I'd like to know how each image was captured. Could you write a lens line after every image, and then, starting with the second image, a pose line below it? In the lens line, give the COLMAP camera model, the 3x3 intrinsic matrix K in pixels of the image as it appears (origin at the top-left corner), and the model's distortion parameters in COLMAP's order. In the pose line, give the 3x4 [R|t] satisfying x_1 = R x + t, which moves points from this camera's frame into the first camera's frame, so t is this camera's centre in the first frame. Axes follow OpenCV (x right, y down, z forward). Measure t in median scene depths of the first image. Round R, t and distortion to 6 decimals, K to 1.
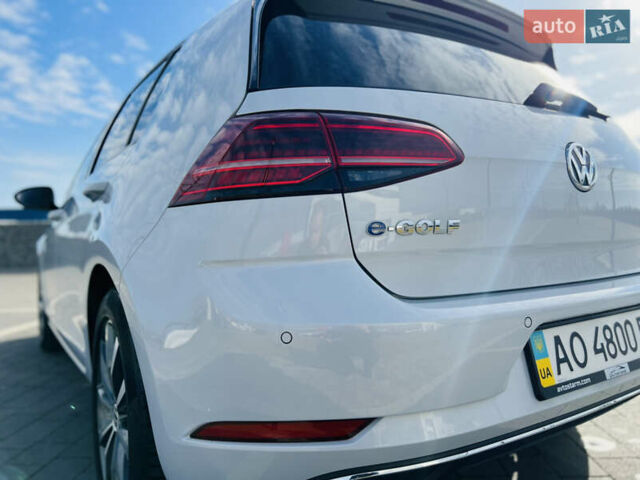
lens RADIAL K [[493.3, 0, 320.0], [0, 493.3, 240.0], [0, 0, 1]] dist [0.042880, -0.001261]
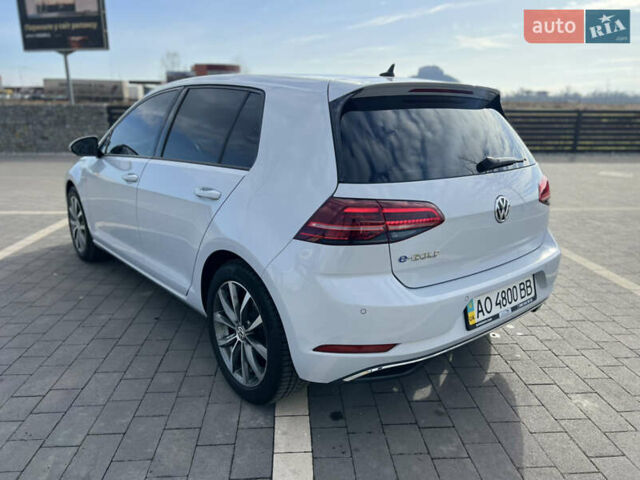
lens RADIAL K [[484.6, 0, 322.4], [0, 484.6, 249.5], [0, 0, 1]] dist [0.048936, -0.070089]
pose [[0.993729, 0.003282, 0.111763, -0.415566], [-0.030984, 0.968506, 0.247056, -0.509781], [-0.107432, -0.248969, 0.962534, -0.860314]]
